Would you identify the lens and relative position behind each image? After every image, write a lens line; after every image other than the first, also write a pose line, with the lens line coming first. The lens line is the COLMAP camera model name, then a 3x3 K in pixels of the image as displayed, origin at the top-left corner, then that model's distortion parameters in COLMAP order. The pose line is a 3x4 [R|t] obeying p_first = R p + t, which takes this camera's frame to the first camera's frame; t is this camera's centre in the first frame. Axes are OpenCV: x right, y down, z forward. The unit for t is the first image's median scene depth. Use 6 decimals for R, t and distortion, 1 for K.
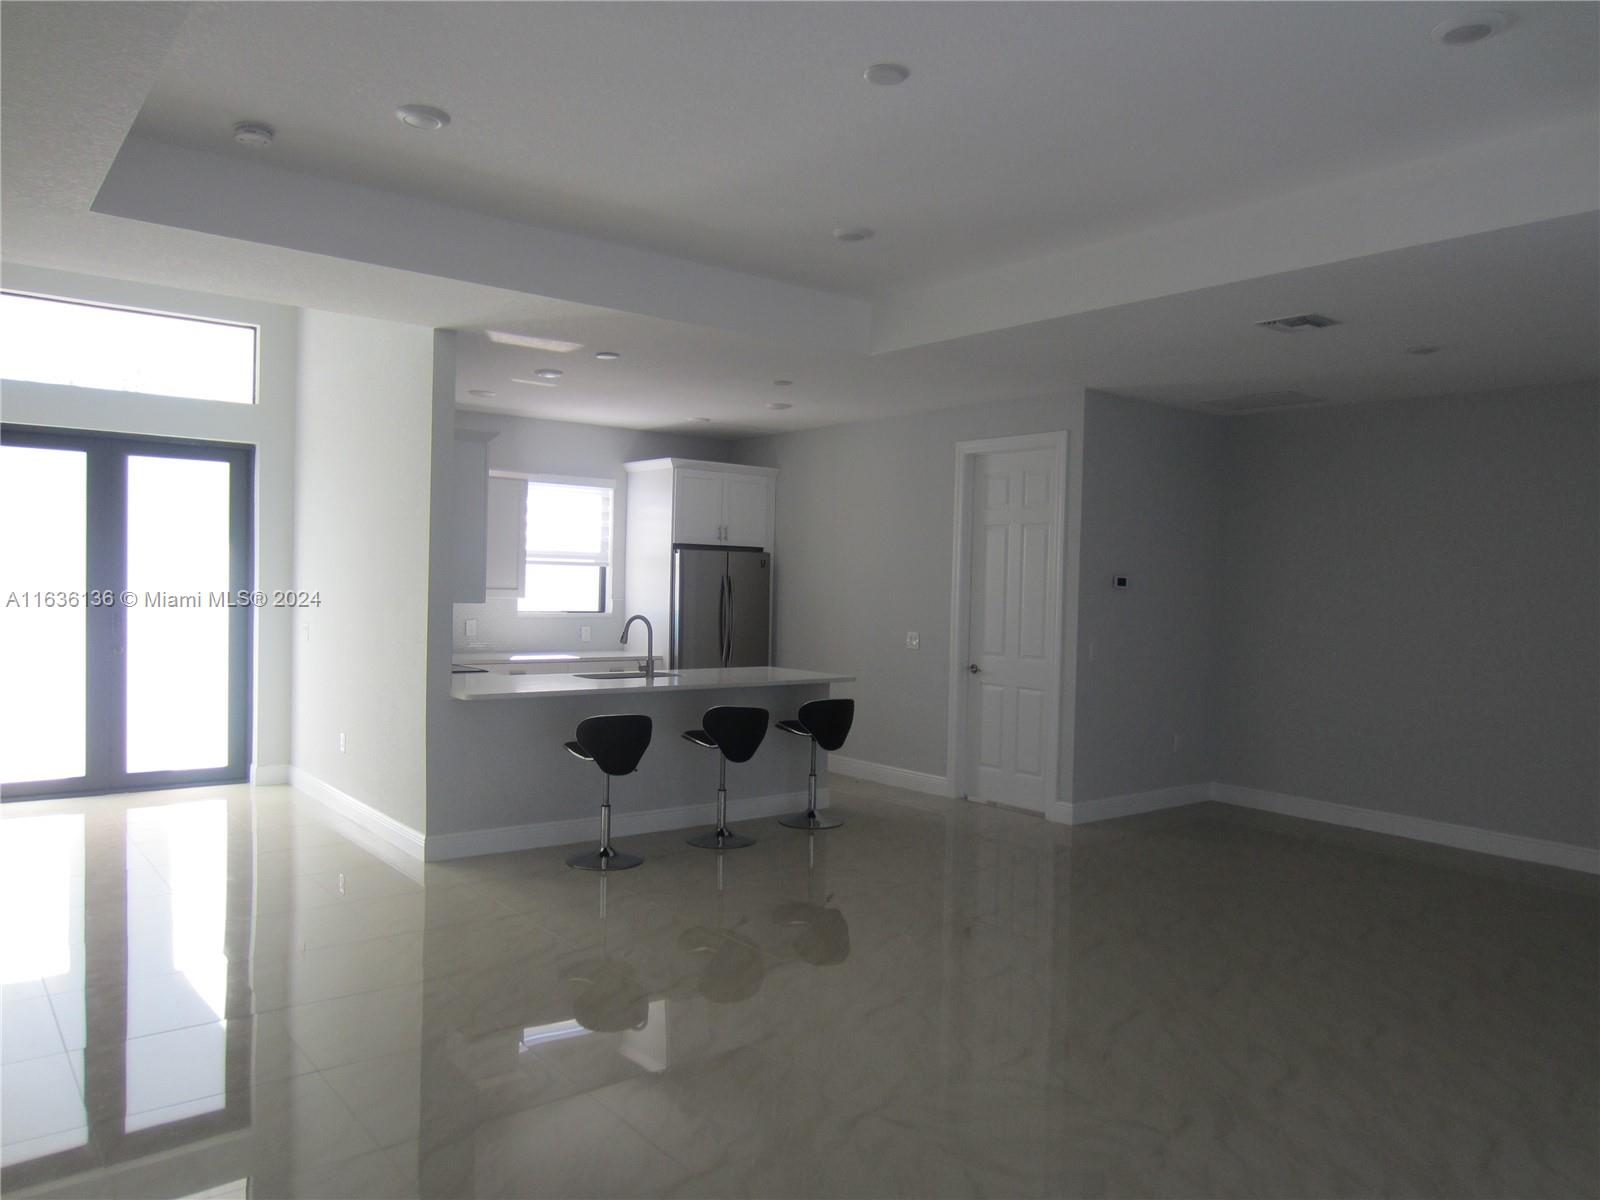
lens RADIAL K [[1142.5, 0, 797.8], [0, 1142.5, 599.8], [0, 0, 1]] dist [-0.038340, 0.011353]
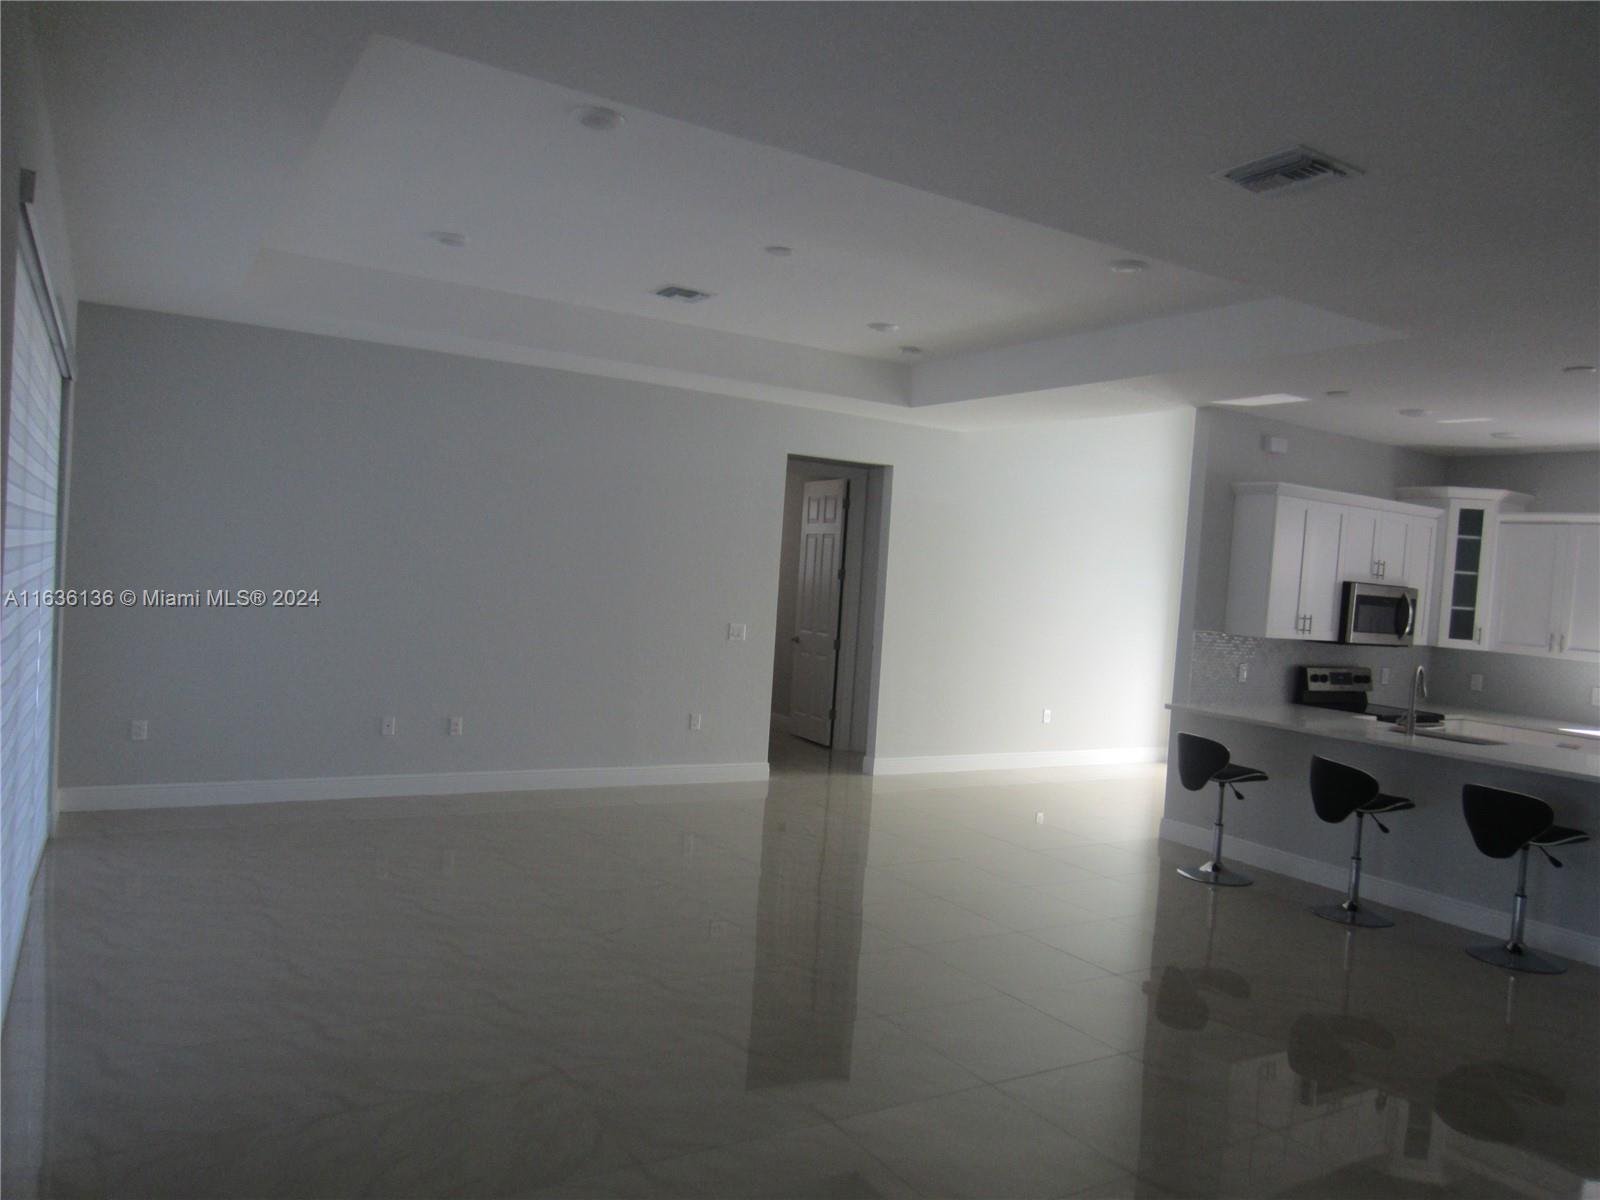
lens RADIAL K [[1142.5, 0, 796.9], [0, 1142.5, 597.4], [0, 0, 1]] dist [-0.038340, 0.011353]
pose [[-0.119819, 0.000332, -0.992796, 0.864674], [-0.089067, 0.995964, 0.011083, -0.007356], [0.988792, 0.089753, -0.119306, 0.654209]]
